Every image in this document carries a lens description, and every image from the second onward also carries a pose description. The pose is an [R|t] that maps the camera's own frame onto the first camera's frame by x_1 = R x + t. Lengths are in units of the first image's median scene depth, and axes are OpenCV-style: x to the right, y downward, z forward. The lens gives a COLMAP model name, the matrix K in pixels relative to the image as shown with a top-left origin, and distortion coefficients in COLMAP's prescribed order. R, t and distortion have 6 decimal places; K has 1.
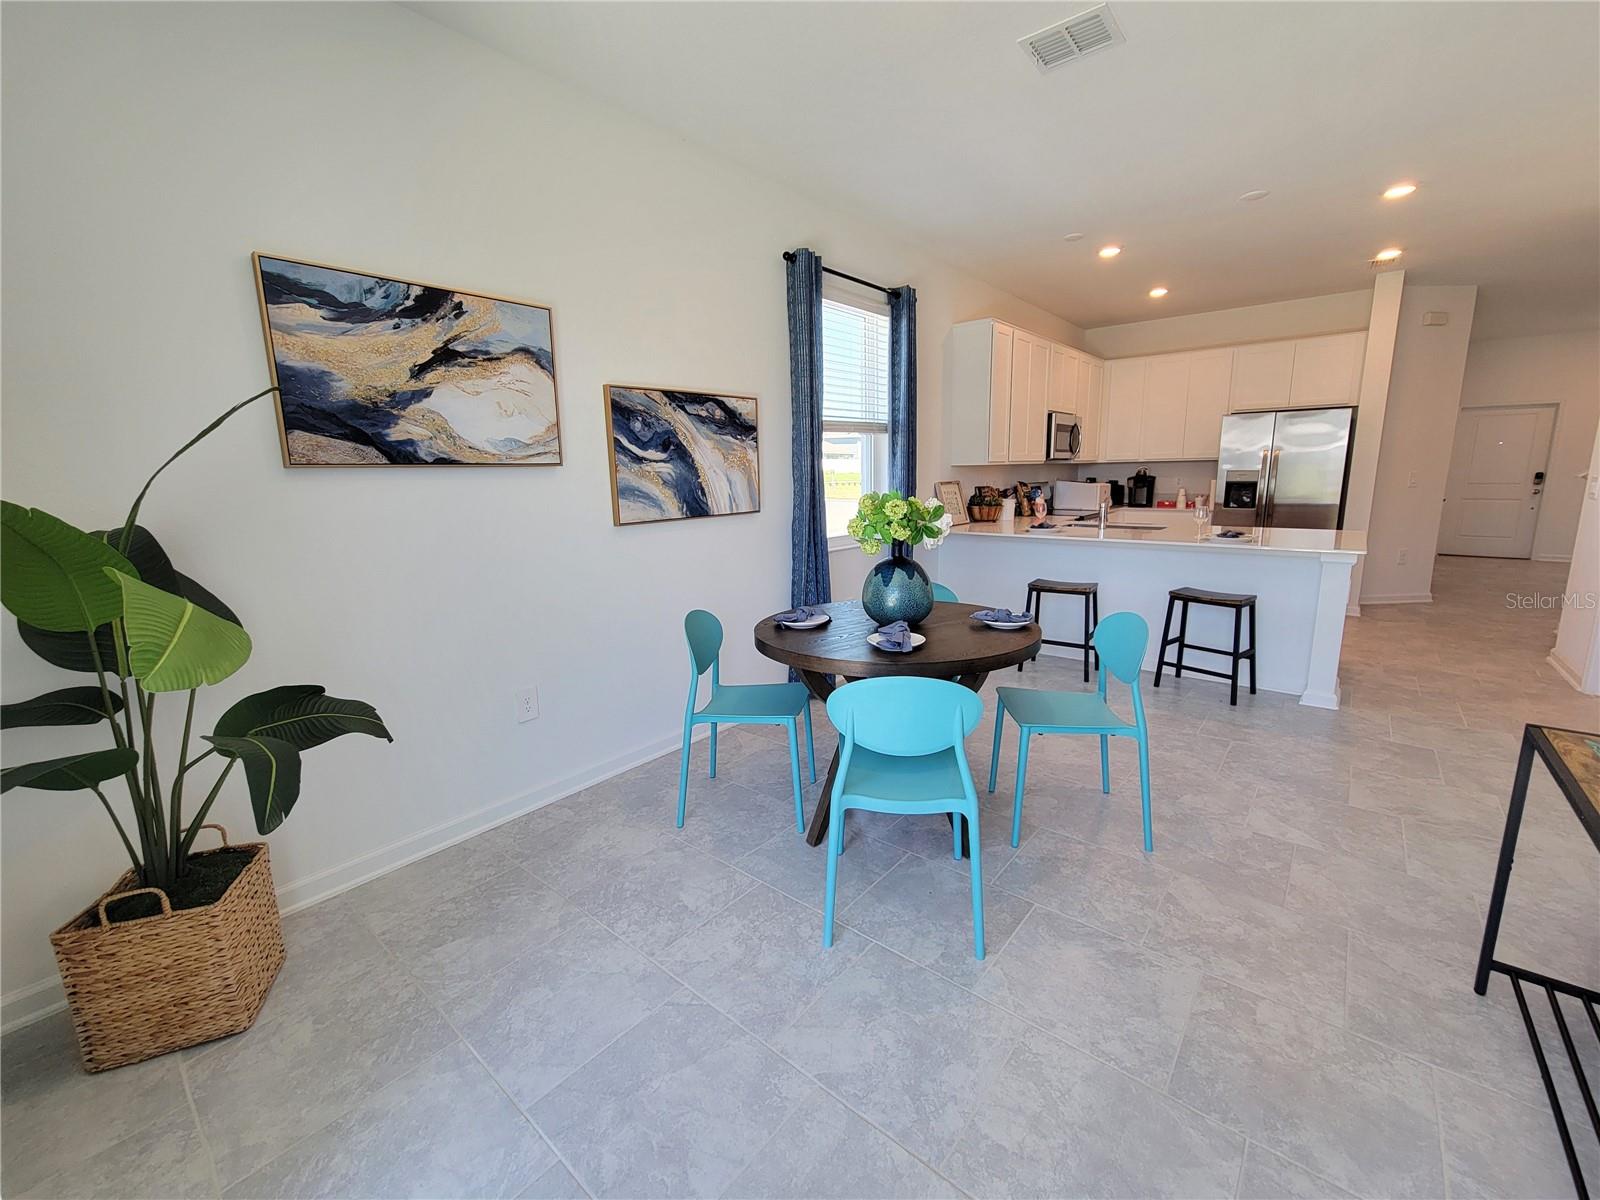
lens RADIAL K [[653.4, 0, 800.5], [0, 653.4, 595.2], [0, 0, 1]] dist [0.001136, -0.000831]
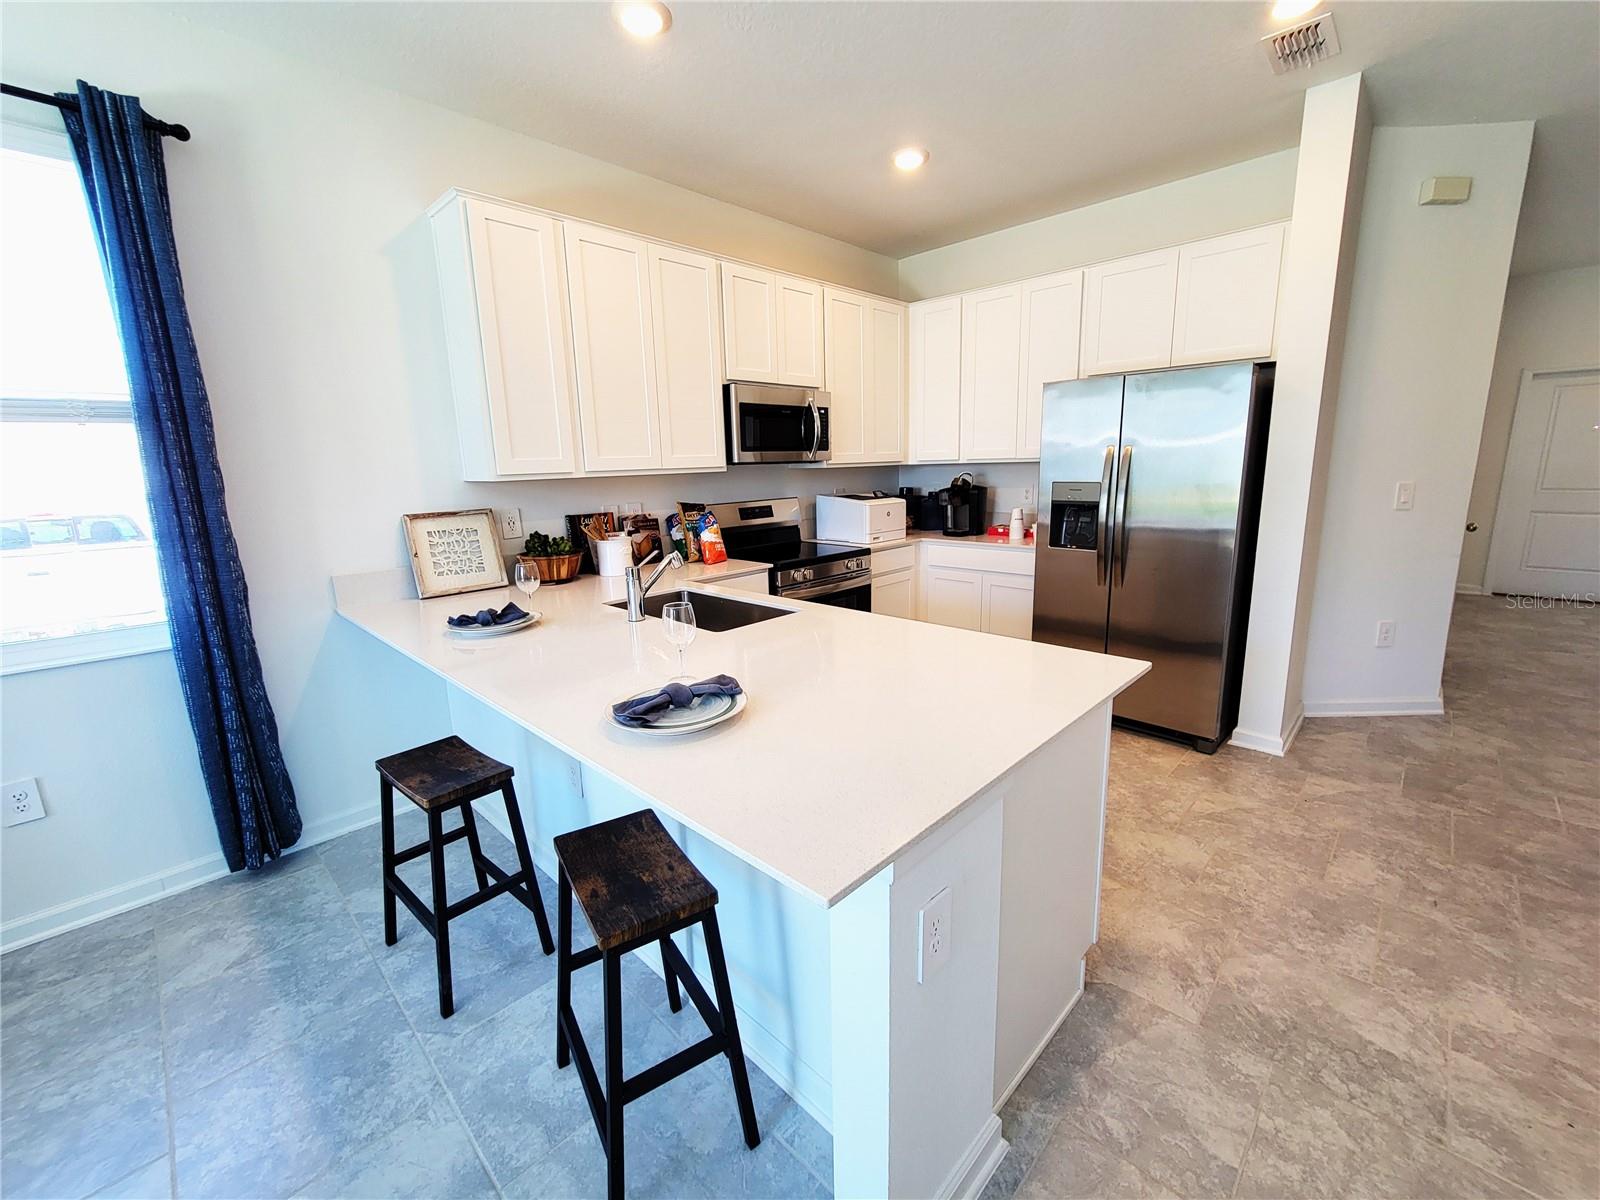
lens RADIAL K [[653.4, 0, 805.2], [0, 653.4, 590.4], [0, 0, 1]] dist [0.001136, -0.000831]
pose [[0.997559, 0.004486, -0.069682, 0.925564], [-0.004104, 0.999976, 0.005633, -0.190118], [0.069705, -0.005333, 0.997553, 0.809620]]
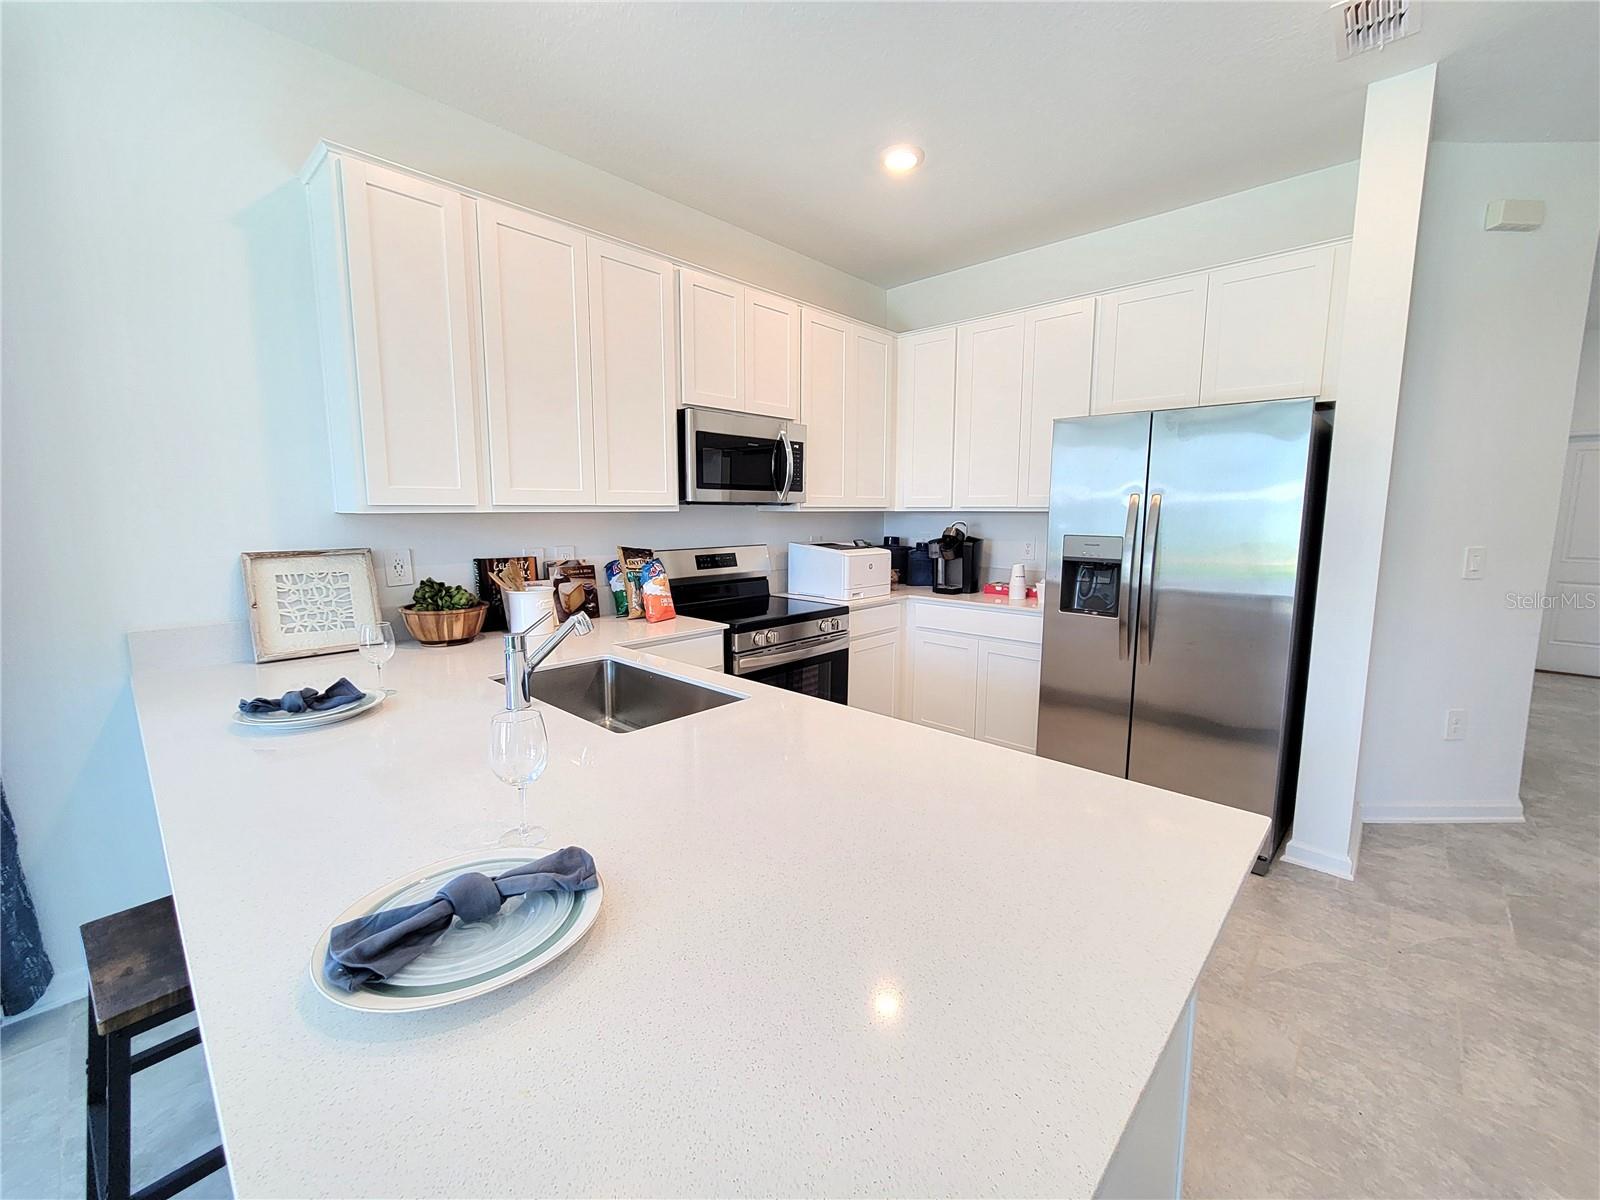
lens RADIAL K [[653.4, 0, 803.9], [0, 653.4, 593.2], [0, 0, 1]] dist [0.001136, -0.000831]
pose [[0.998481, 0.026080, -0.048541, 0.940596], [-0.029068, 0.997658, -0.061923, -0.217103], [0.046813, 0.063240, 0.996900, 0.997105]]
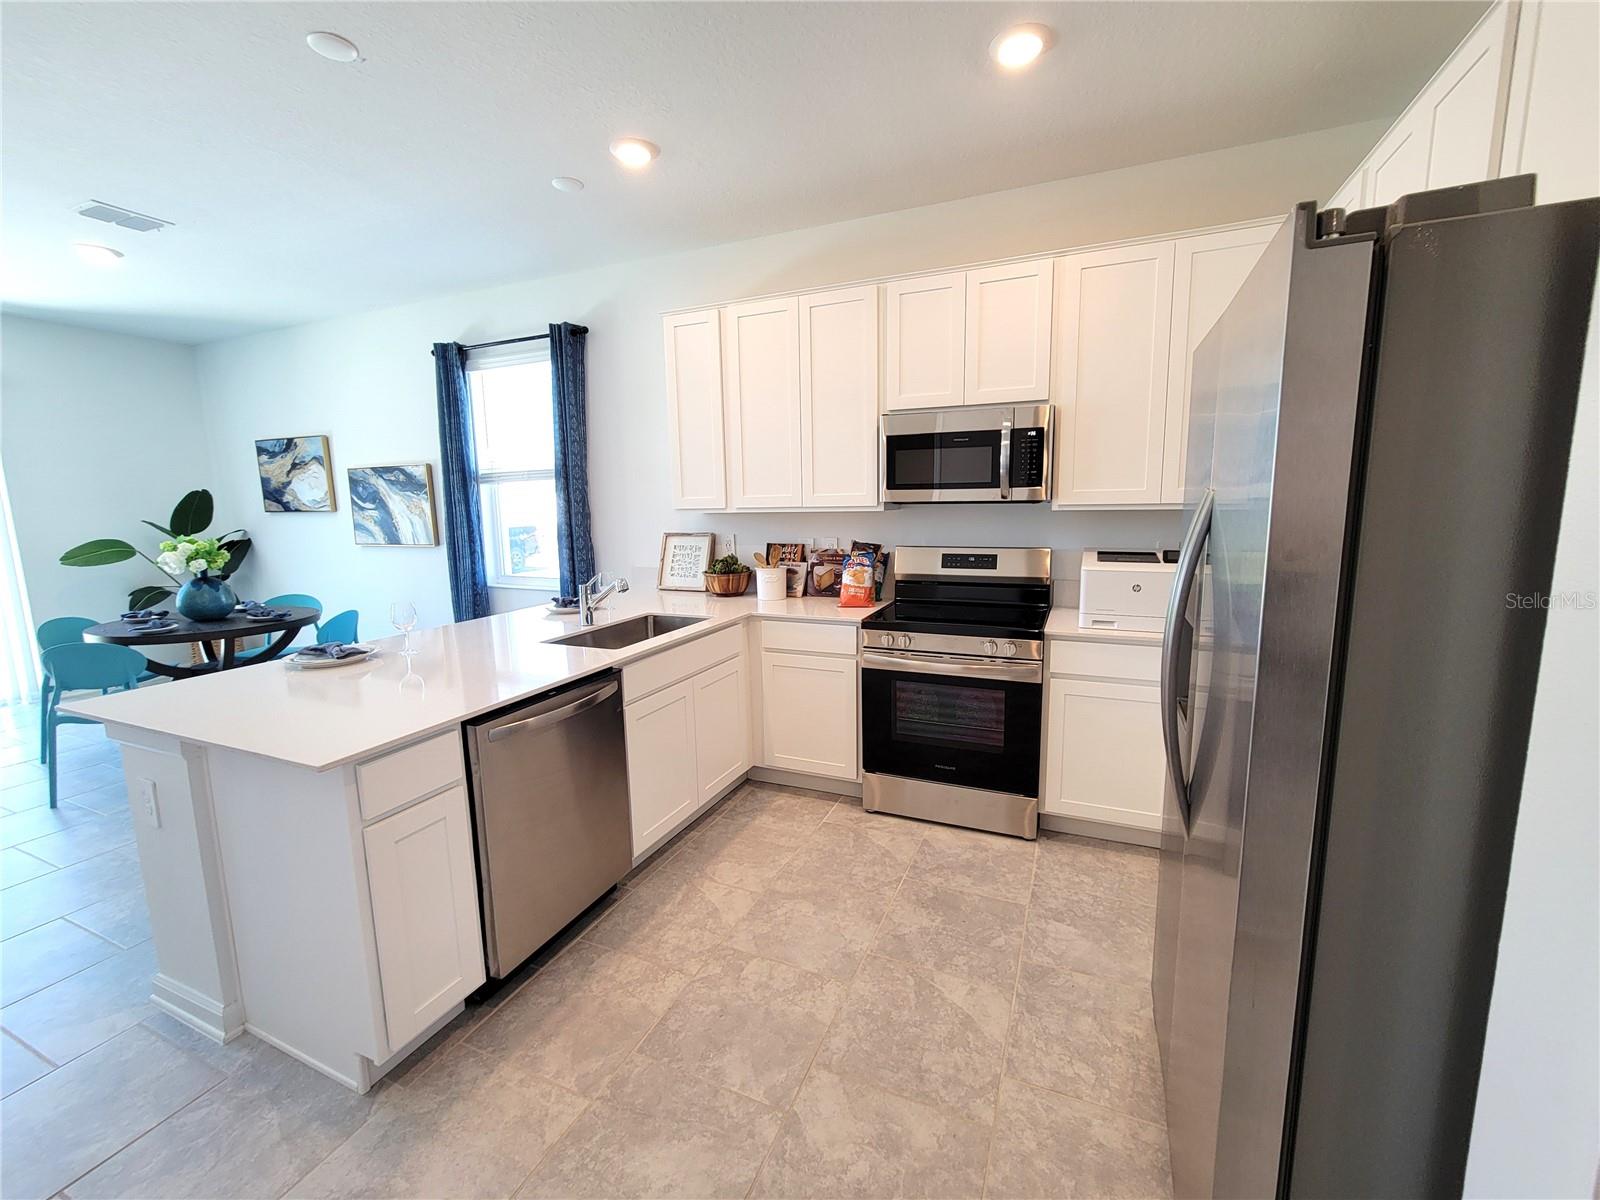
lens RADIAL K [[653.4, 0, 800.6], [0, 653.4, 589.6], [0, 0, 1]] dist [0.001136, -0.000831]
pose [[0.288512, 0.147721, -0.946012, 1.656556], [-0.170165, 0.980209, 0.101165, -0.348150], [0.942234, 0.131791, 0.307939, 1.496585]]
